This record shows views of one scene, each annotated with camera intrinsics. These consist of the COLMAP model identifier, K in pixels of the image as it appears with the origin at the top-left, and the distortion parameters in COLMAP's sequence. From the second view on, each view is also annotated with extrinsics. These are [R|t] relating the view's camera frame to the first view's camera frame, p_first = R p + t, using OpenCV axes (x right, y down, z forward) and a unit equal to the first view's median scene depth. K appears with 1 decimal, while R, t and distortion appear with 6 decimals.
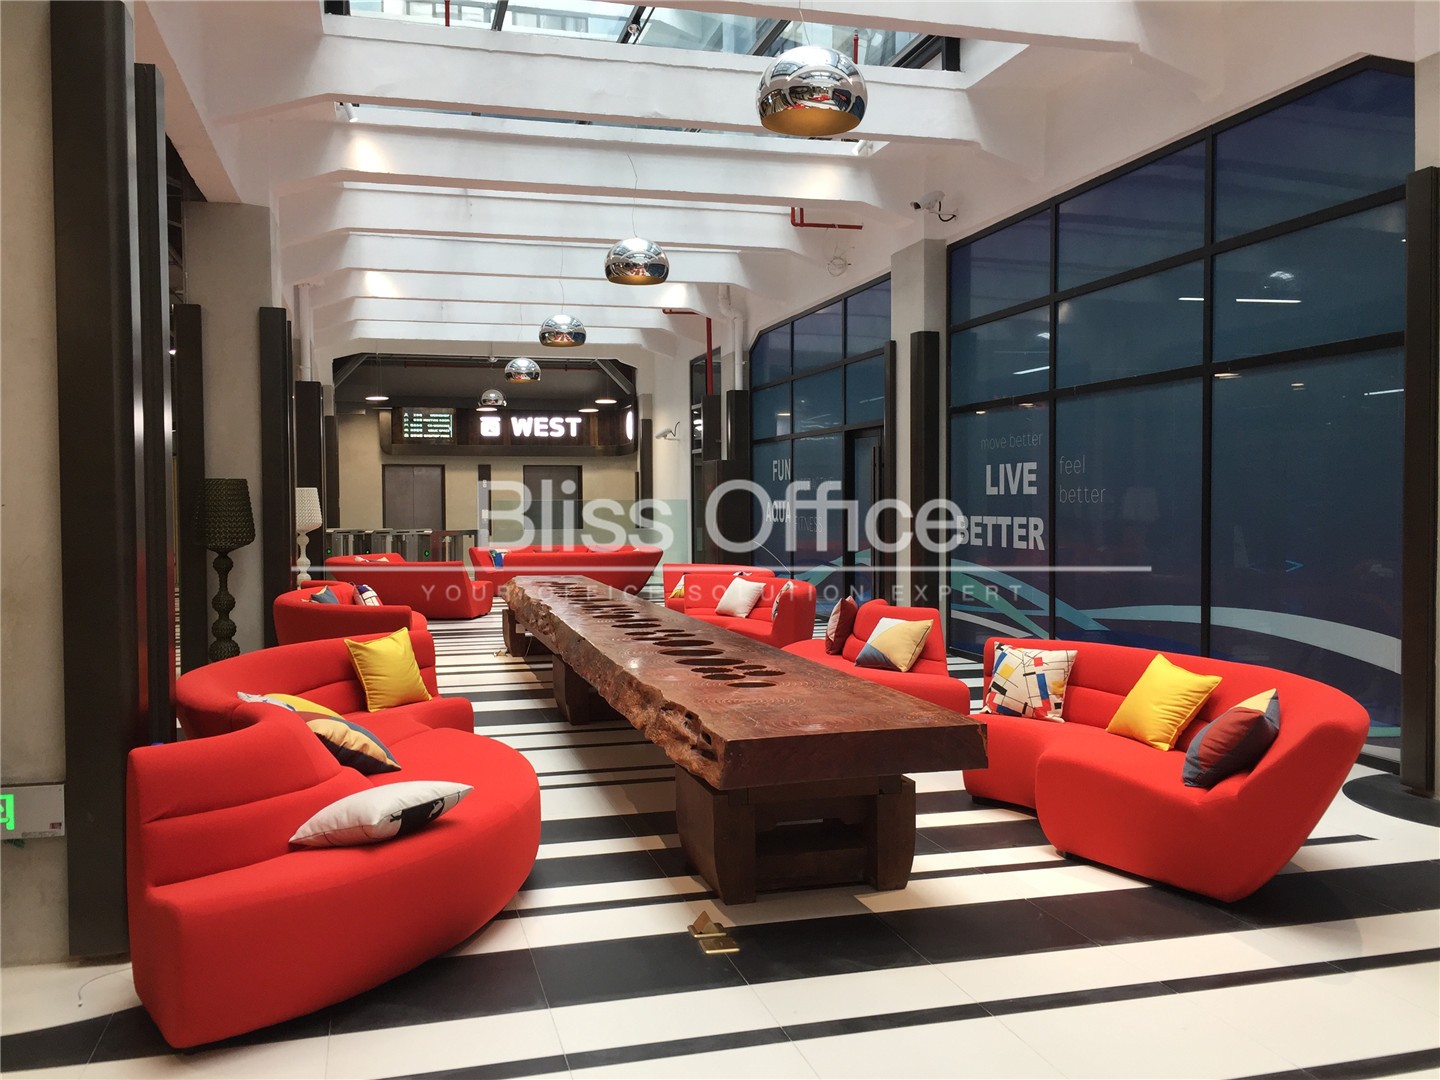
lens RADIAL K [[1225.0, 0, 712.1], [0, 1225.0, 543.9], [0, 0, 1]] dist [0.041348, -0.032045]
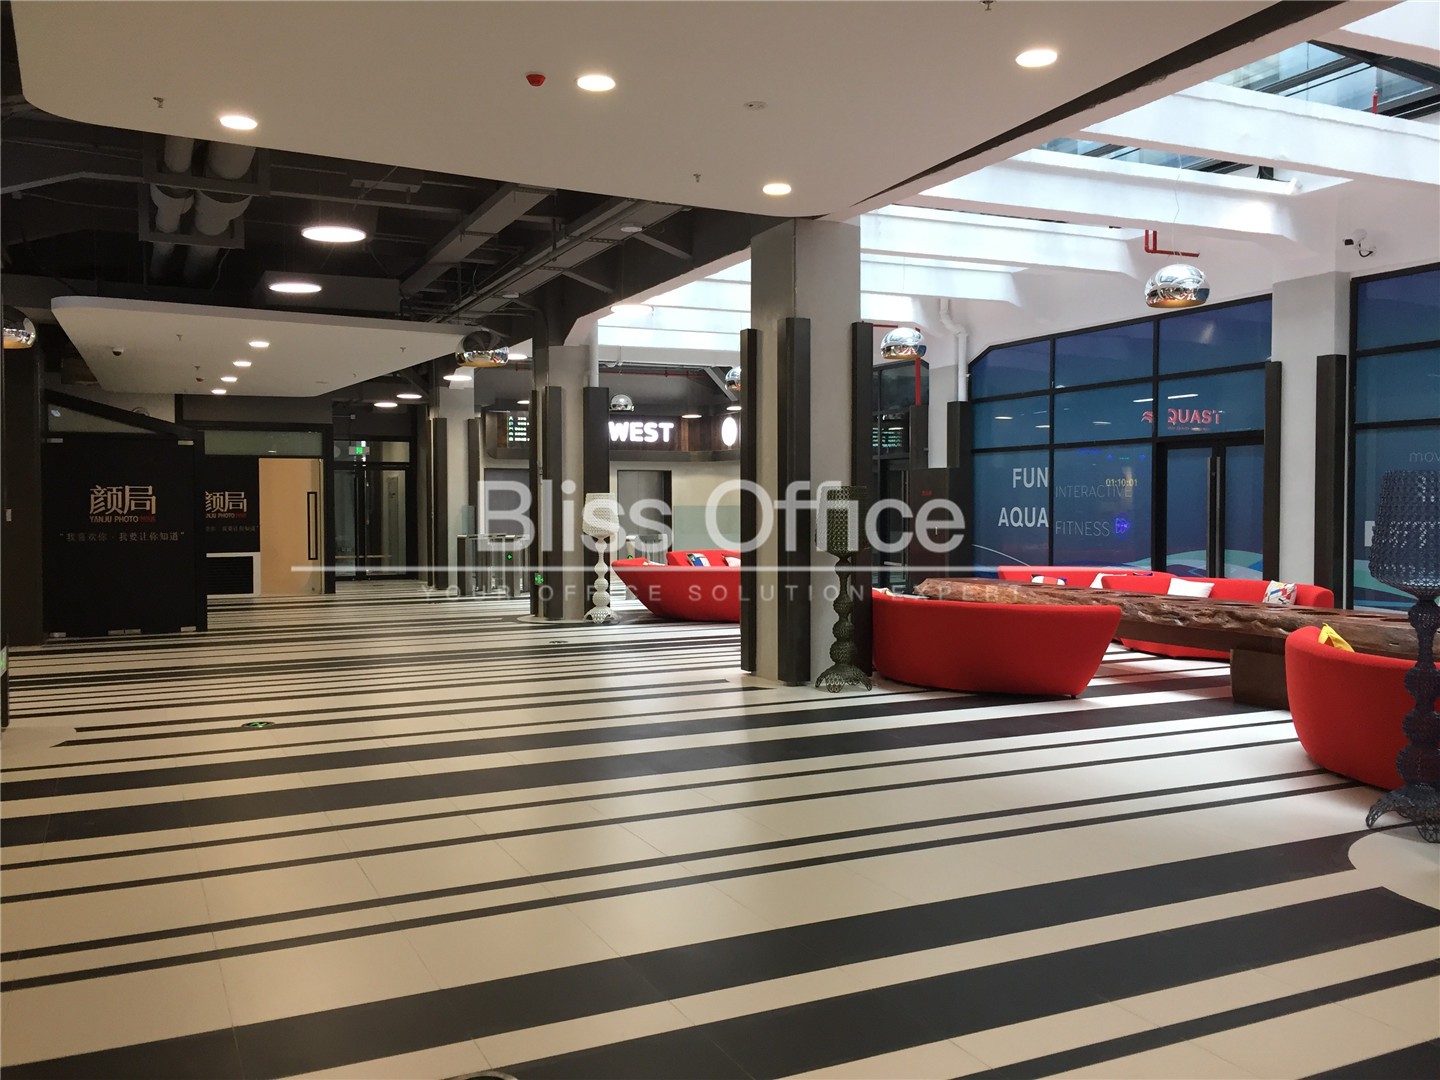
lens RADIAL K [[1225.0, 0, 715.4], [0, 1225.0, 541.1], [0, 0, 1]] dist [0.041348, -0.032045]
pose [[0.977779, -0.009388, 0.209430, -0.286668], [0.009964, 0.999949, -0.001695, -0.004224], [-0.209404, 0.003744, 0.977822, 0.013362]]
